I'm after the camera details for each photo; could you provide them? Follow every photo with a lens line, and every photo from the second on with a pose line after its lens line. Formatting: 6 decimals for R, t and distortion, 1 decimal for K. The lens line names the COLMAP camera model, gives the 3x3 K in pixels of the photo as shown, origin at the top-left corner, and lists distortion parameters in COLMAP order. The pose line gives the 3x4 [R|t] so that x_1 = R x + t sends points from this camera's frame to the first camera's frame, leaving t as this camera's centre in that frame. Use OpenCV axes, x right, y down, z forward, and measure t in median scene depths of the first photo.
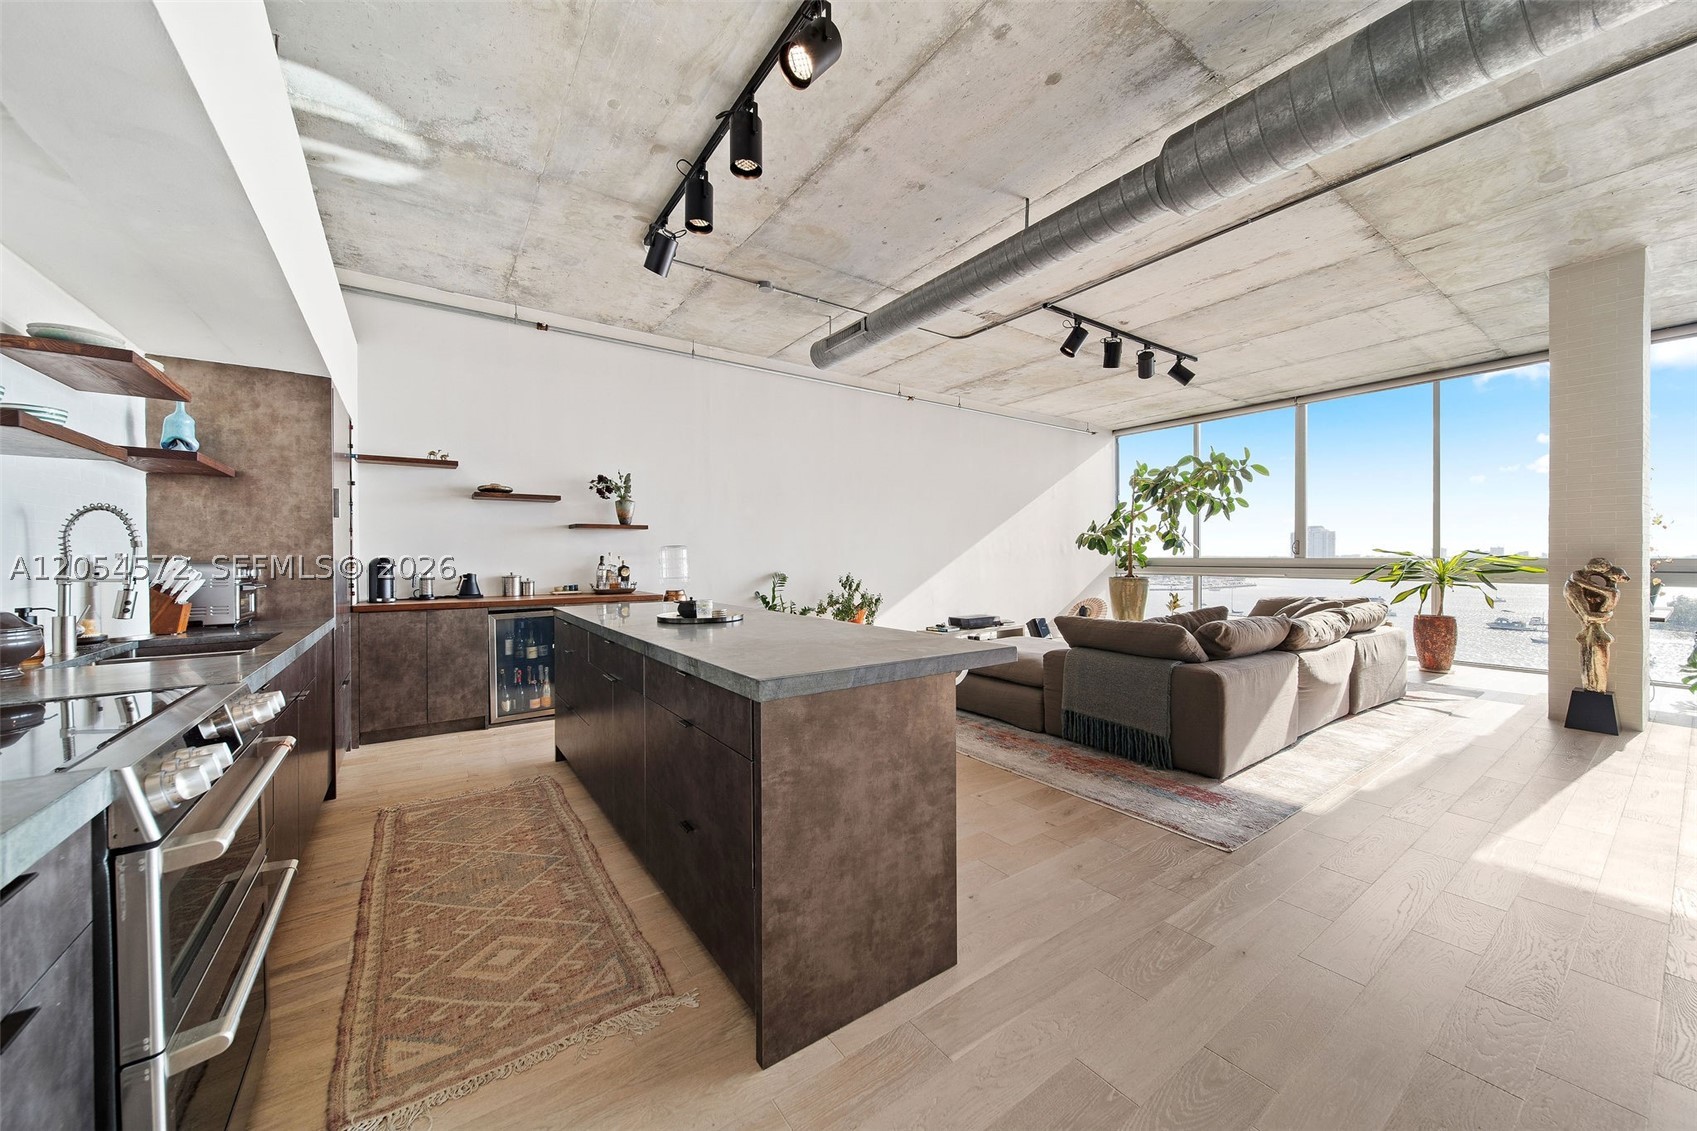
lens RADIAL K [[603.0, 0, 847.8], [0, 603.0, 560.0], [0, 0, 1]] dist [0.001871, -0.001514]
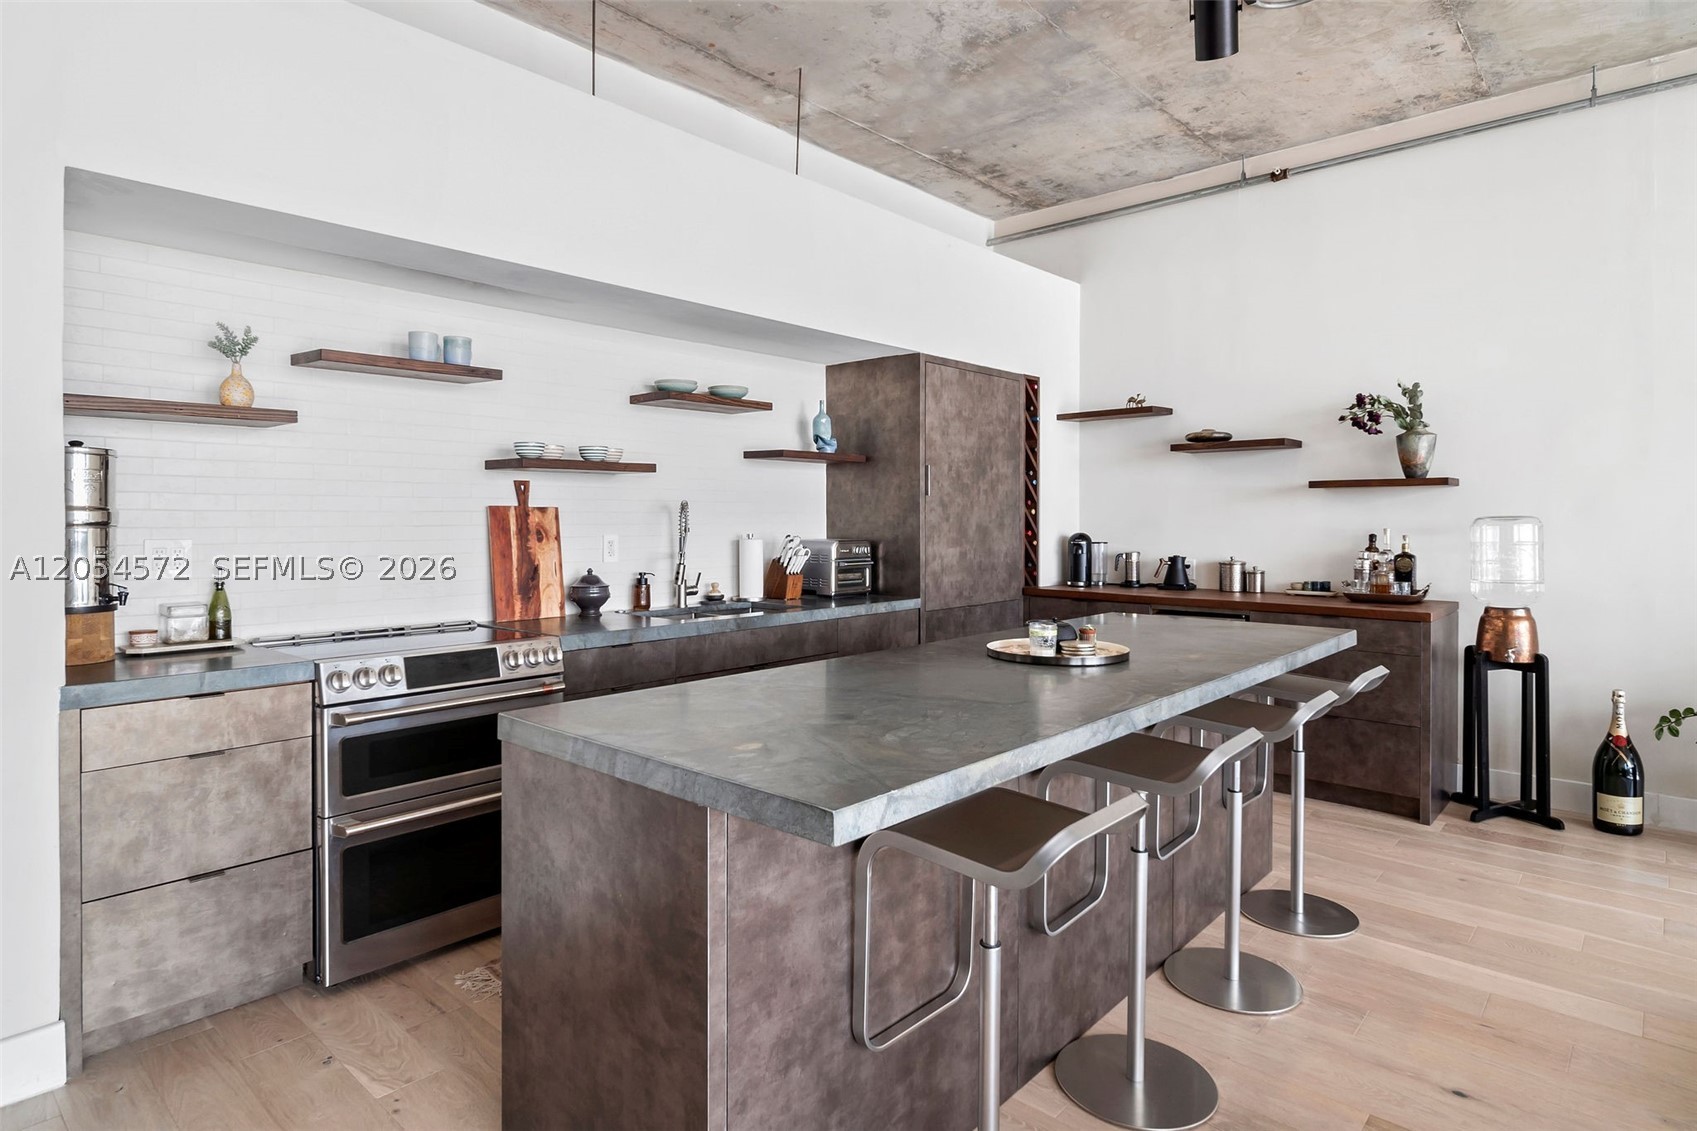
lens RADIAL K [[931.5, 0, 851.7], [0, 931.5, 522.1], [0, 0, 1]] dist [0.002787, 0.001112]
pose [[0.230231, 0.009728, -0.973087, 0.358646], [-0.006070, 0.999945, 0.008560, -0.024498], [0.973117, 0.003936, 0.230278, 0.335003]]
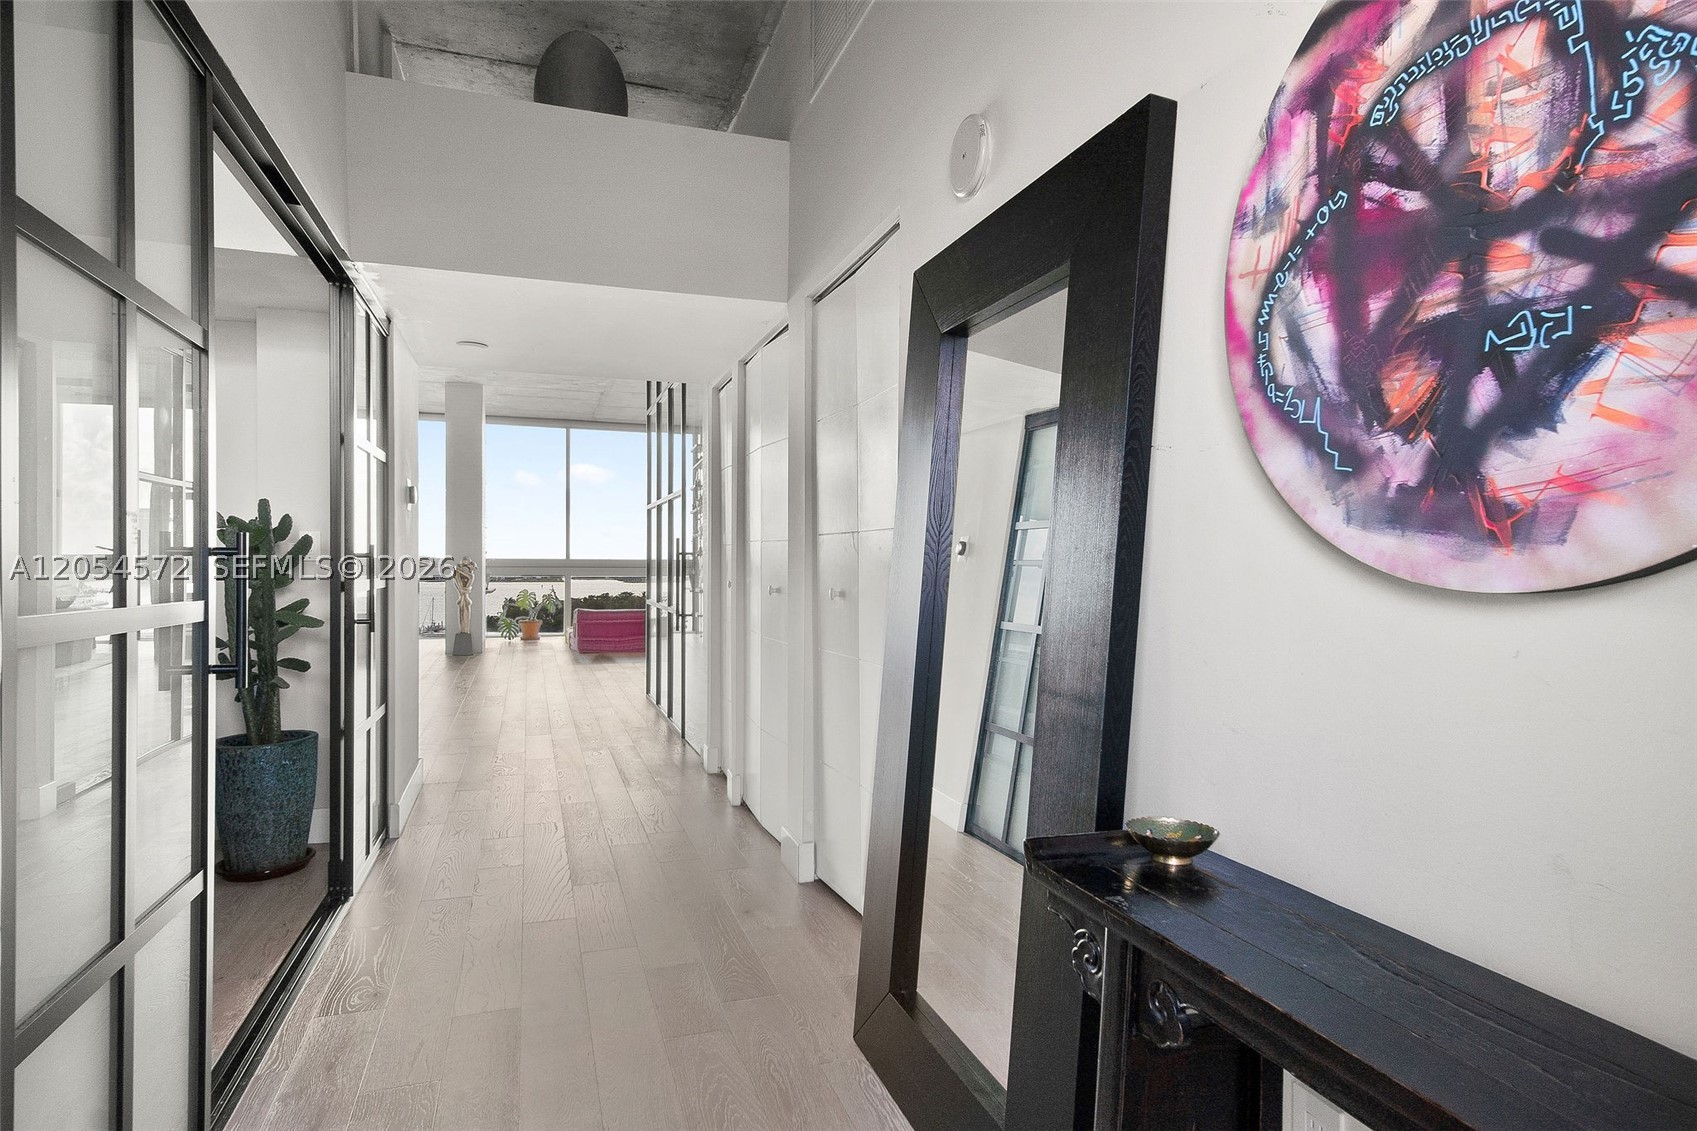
lens RADIAL K [[910.1, 0, 848.5], [0, 910.1, 565.5], [0, 0, 1]] dist [-0.002029, -0.001212]
pose [[0.271030, -0.000919, 0.962570, -0.863276], [0.003129, 0.999995, 0.000074, 0.021560], [-0.962566, 0.002992, 0.271032, -0.678678]]
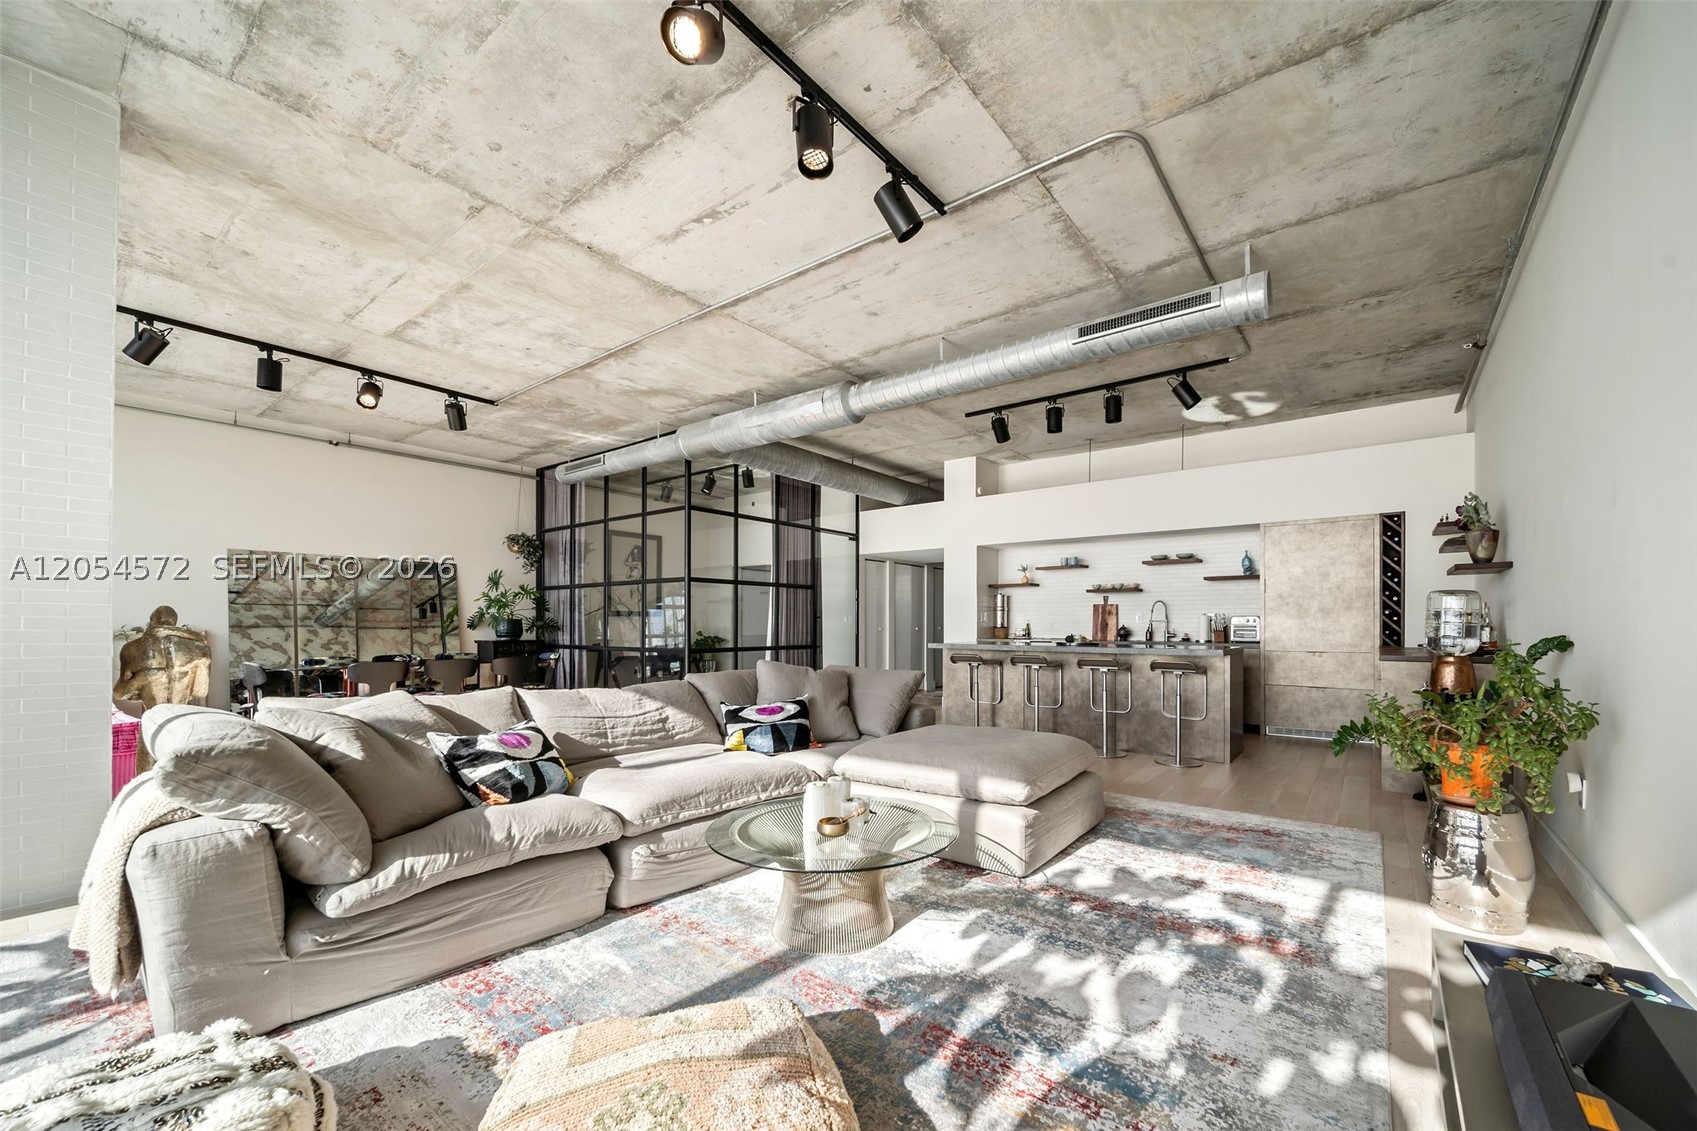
lens RADIAL K [[658.0, 0, 904.5], [0, 658.0, 618.7], [0, 0, 1]] dist [0.000828, 0.000268]
pose [[-0.944008, 0.000484, -0.329921, 0.596867], [0.001061, 0.999998, -0.001569, 0.009327], [0.329920, -0.001832, -0.944007, 1.638930]]
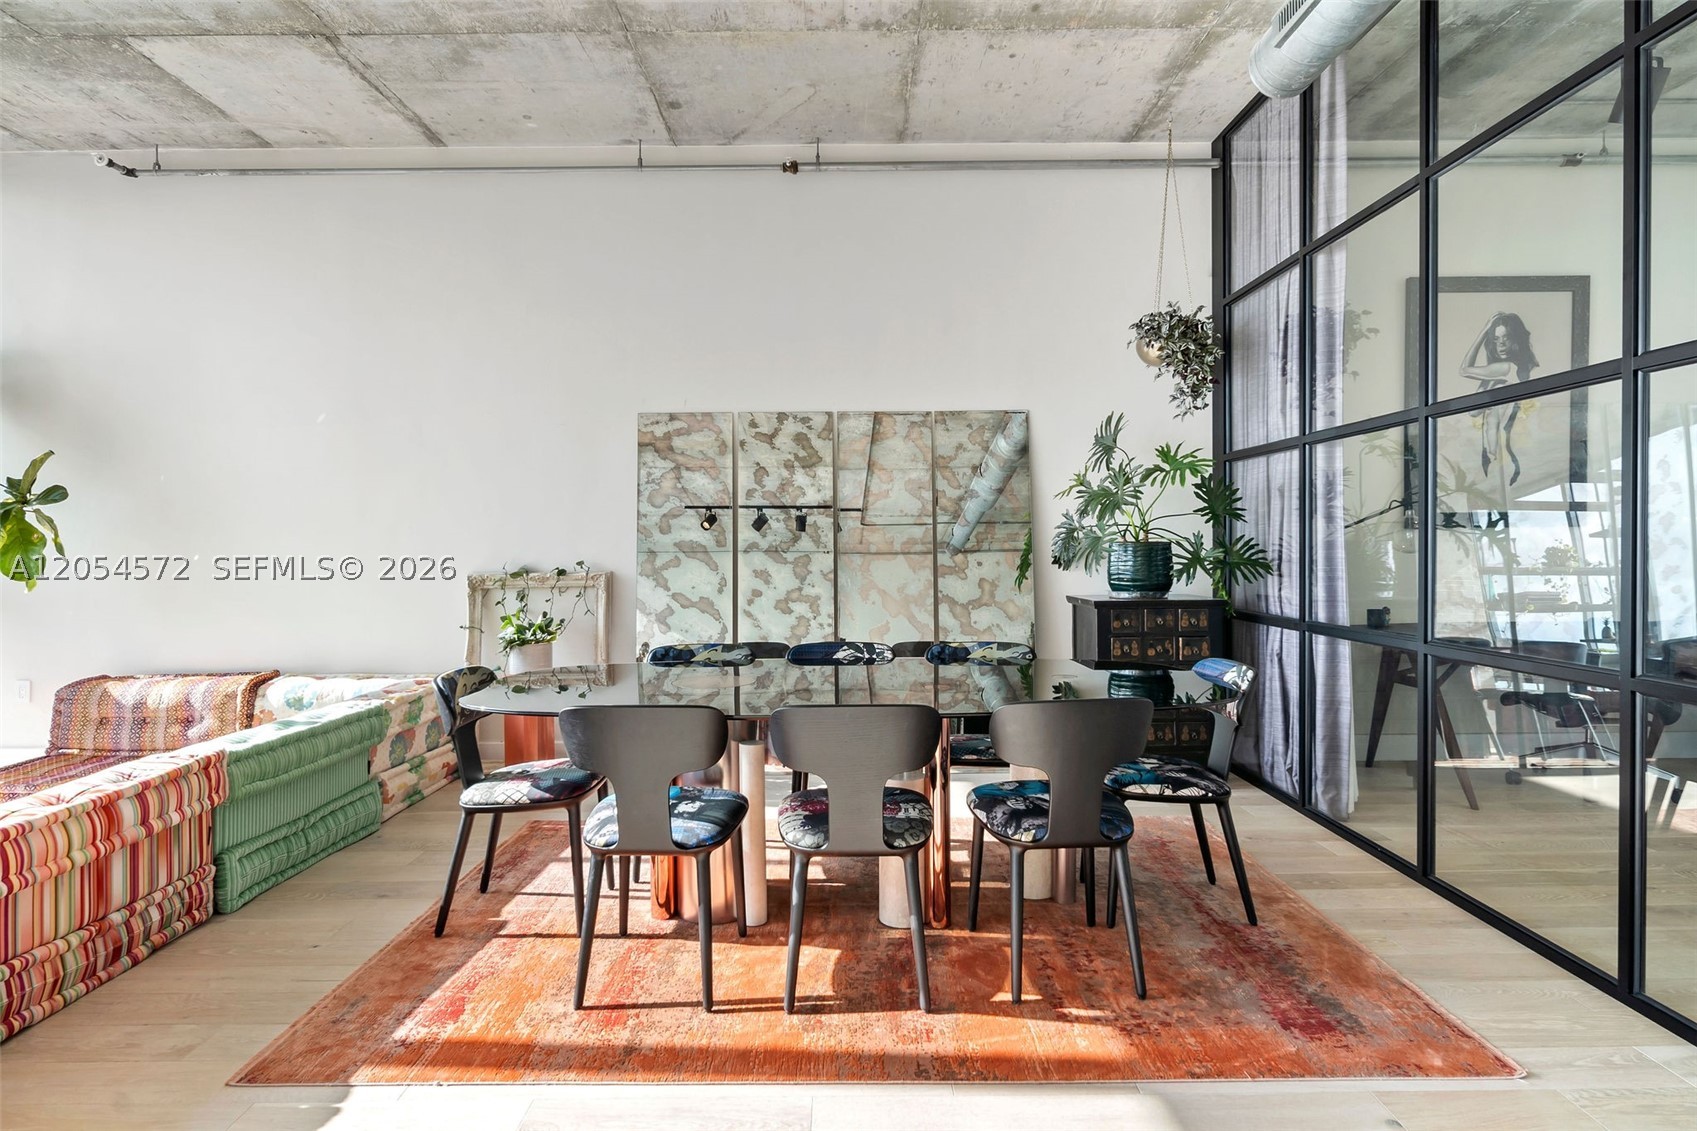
lens RADIAL K [[910.1, 0, 848.5], [0, 910.1, 565.5], [0, 0, 1]] dist [-0.002029, -0.001212]
pose [[-0.821199, -0.002626, 0.570636, 0.730405], [0.015827, 0.999500, 0.027375, 0.000207], [-0.570422, 0.031512, -0.820747, 0.561635]]
